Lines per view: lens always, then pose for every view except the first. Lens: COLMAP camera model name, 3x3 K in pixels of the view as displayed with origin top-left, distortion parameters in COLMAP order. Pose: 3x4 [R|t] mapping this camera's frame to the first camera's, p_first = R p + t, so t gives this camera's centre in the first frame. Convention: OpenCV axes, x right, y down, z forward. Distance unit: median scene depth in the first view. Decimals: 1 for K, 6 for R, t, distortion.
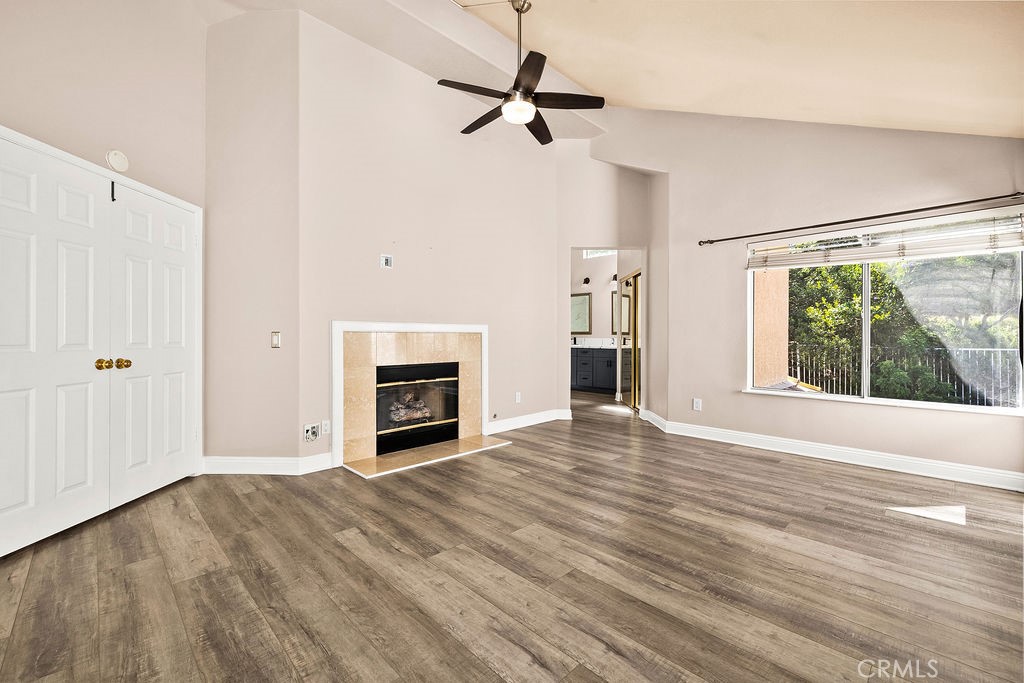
lens RADIAL K [[440.1, 0, 513.5], [0, 440.1, 339.0], [0, 0, 1]] dist [0.002178, -0.000134]
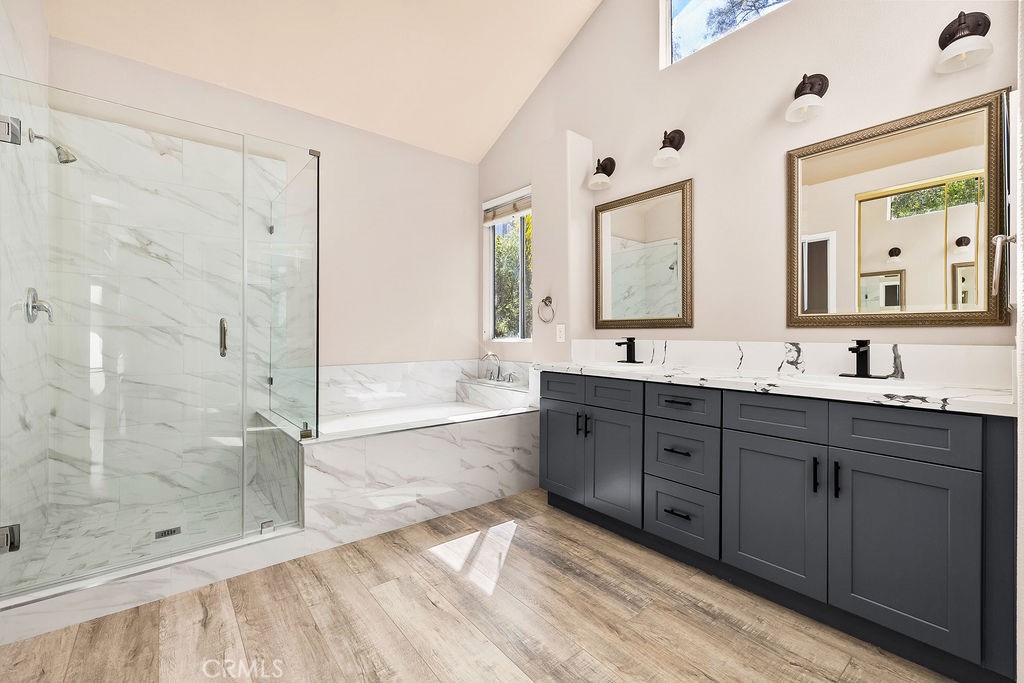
lens RADIAL K [[440.1, 0, 511.3], [0, 440.1, 338.5], [0, 0, 1]] dist [0.002178, -0.000134]
pose [[0.996941, 0.002959, -0.078106, 0.084833], [-0.002646, 0.999988, 0.004111, -0.004179], [0.078118, -0.003892, 0.996937, 0.710247]]
